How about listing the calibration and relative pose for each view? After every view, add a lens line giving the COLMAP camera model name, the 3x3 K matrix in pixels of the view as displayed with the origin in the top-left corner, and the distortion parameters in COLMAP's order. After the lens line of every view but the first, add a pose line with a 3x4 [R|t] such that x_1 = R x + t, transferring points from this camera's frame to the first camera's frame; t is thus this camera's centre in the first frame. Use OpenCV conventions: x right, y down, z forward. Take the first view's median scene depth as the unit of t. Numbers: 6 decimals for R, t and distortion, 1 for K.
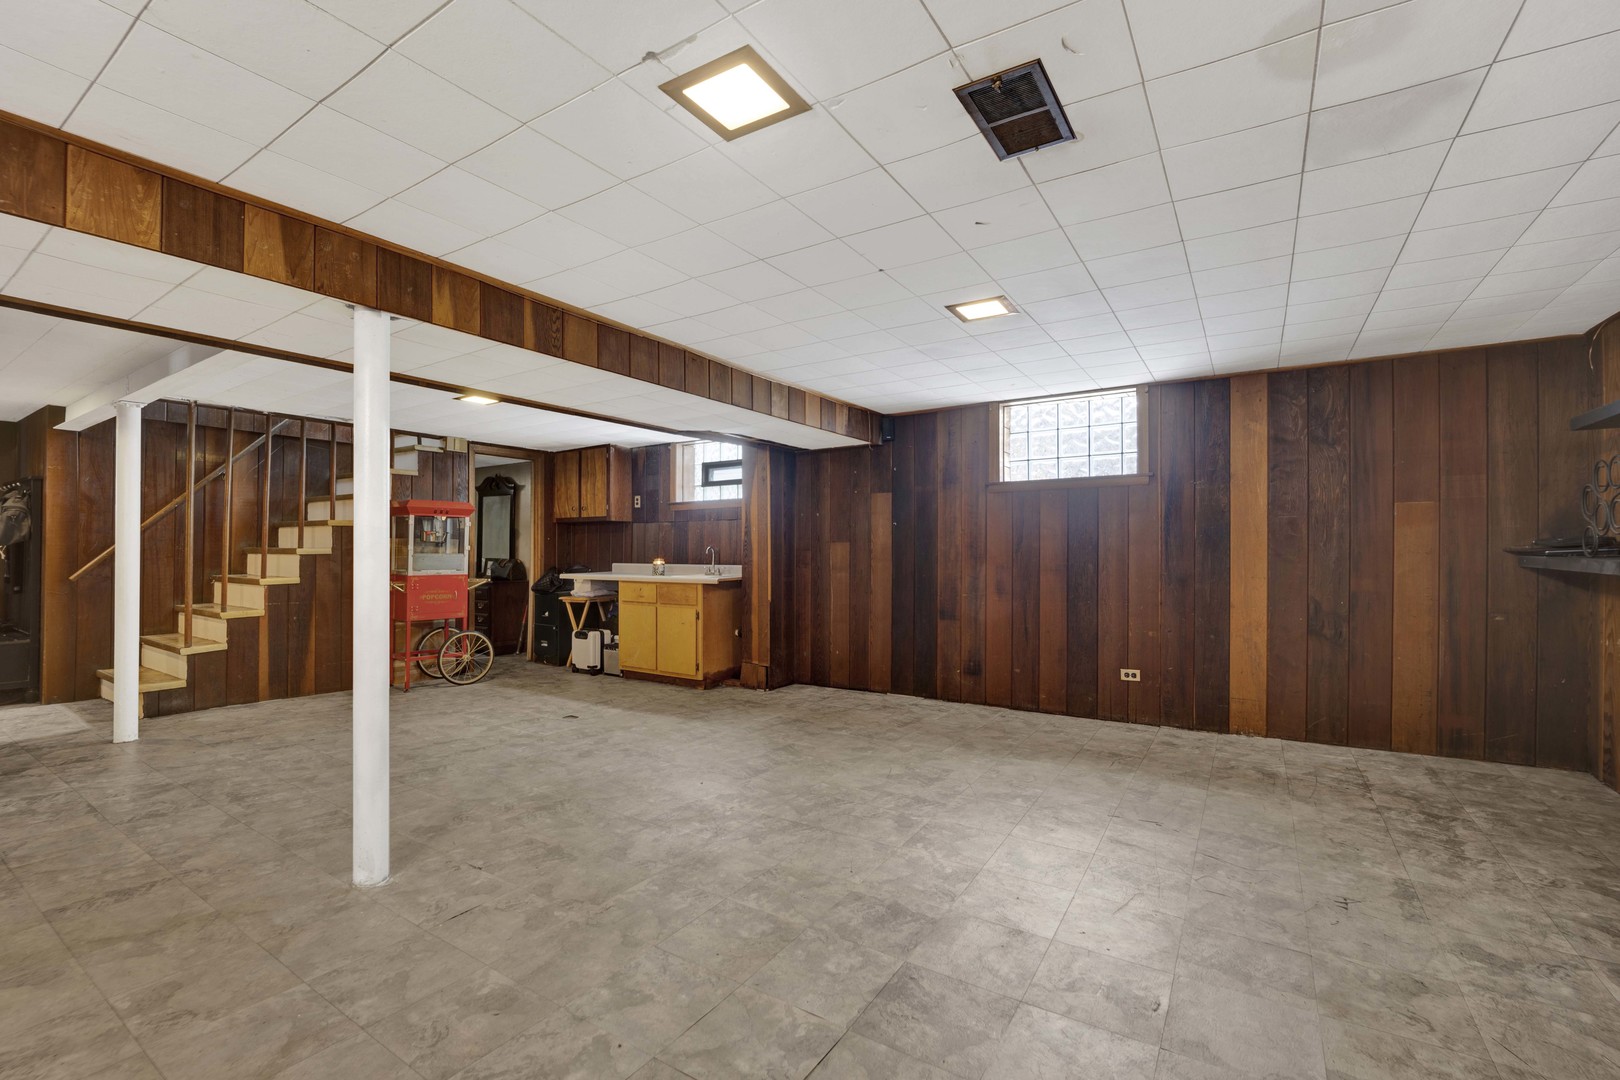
lens RADIAL K [[660.7, 0, 794.4], [0, 660.7, 543.8], [0, 0, 1]] dist [-0.018693, 0.000407]
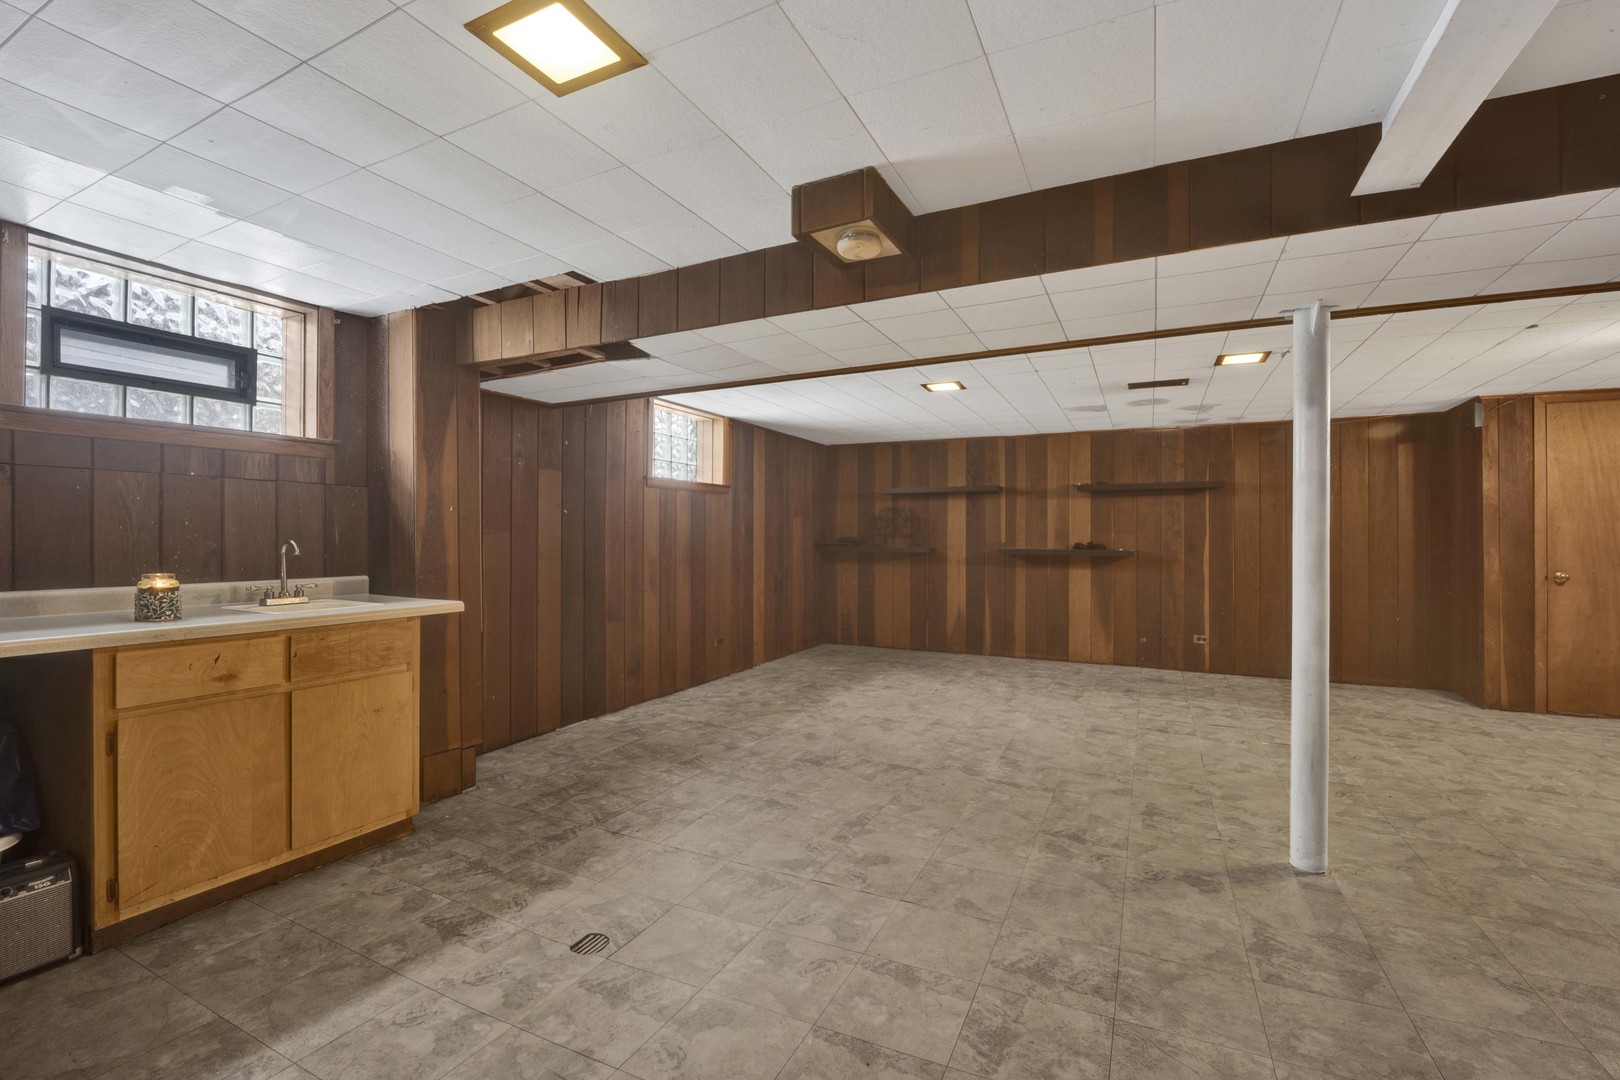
lens RADIAL K [[687.4, 0, 790.5], [0, 687.4, 540.8], [0, 0, 1]] dist [-0.018918, -0.000404]
pose [[-0.082903, 0.002785, 0.996554, -0.981858], [-0.006796, 0.999971, -0.003360, 0.007858], [-0.996534, -0.007052, -0.082882, 1.138728]]
